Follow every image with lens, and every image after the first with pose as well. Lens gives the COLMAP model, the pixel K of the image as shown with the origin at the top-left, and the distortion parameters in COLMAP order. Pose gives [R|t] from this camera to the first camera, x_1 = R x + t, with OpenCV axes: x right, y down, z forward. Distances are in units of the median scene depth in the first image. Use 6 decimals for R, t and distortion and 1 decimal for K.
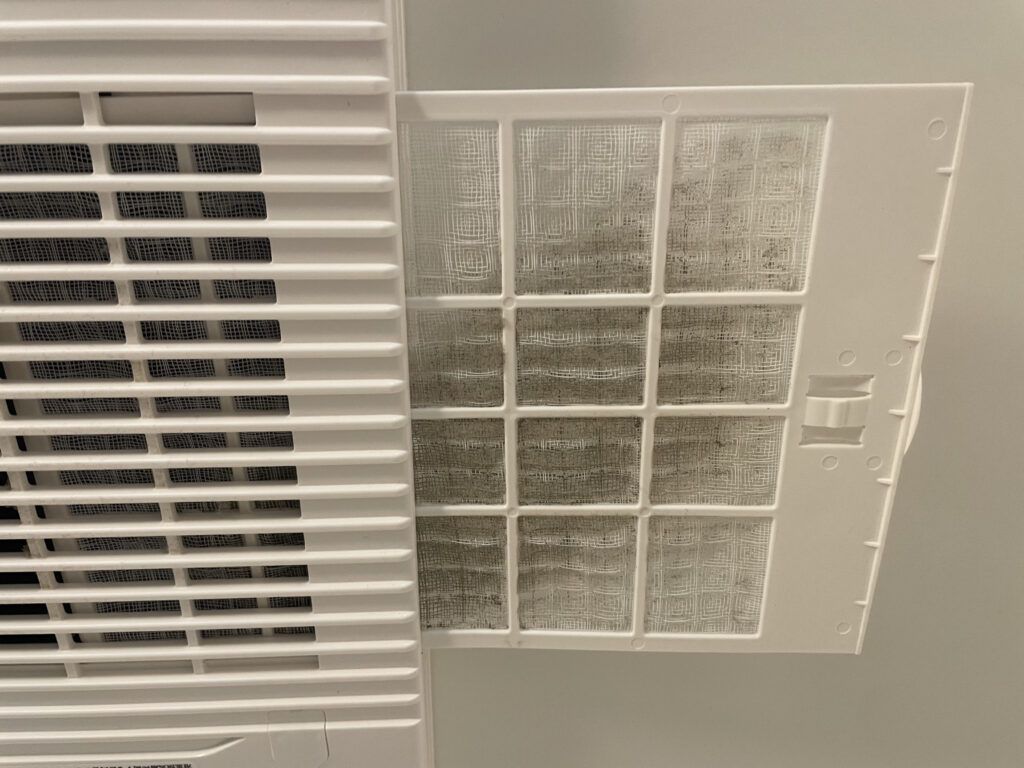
lens RADIAL K [[776.9, 0, 495.5], [0, 776.9, 382.5], [0, 0, 1]] dist [0.079063, -0.095326]
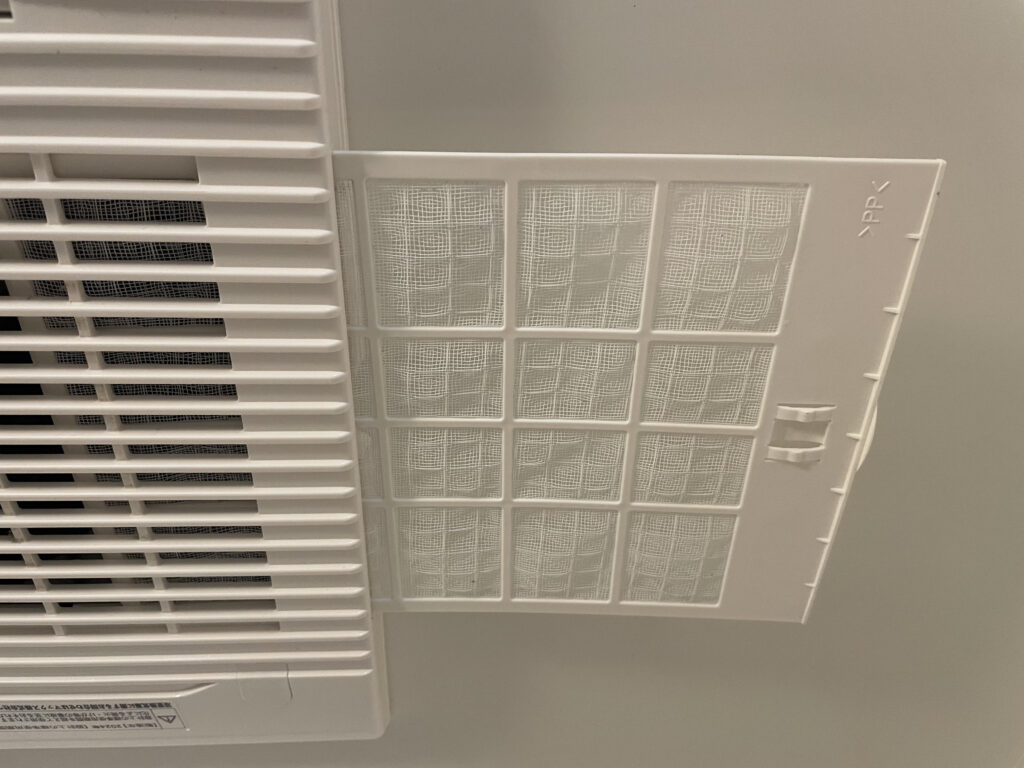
lens RADIAL K [[782.5, 0, 512.0], [0, 782.5, 384.0], [0, 0, 1]] dist [0.076704, -0.124276]
pose [[0.999329, 0.025830, 0.025979, -0.003395], [-0.029627, 0.986933, 0.158382, -0.197627], [-0.021549, -0.159045, 0.987036, -0.081535]]
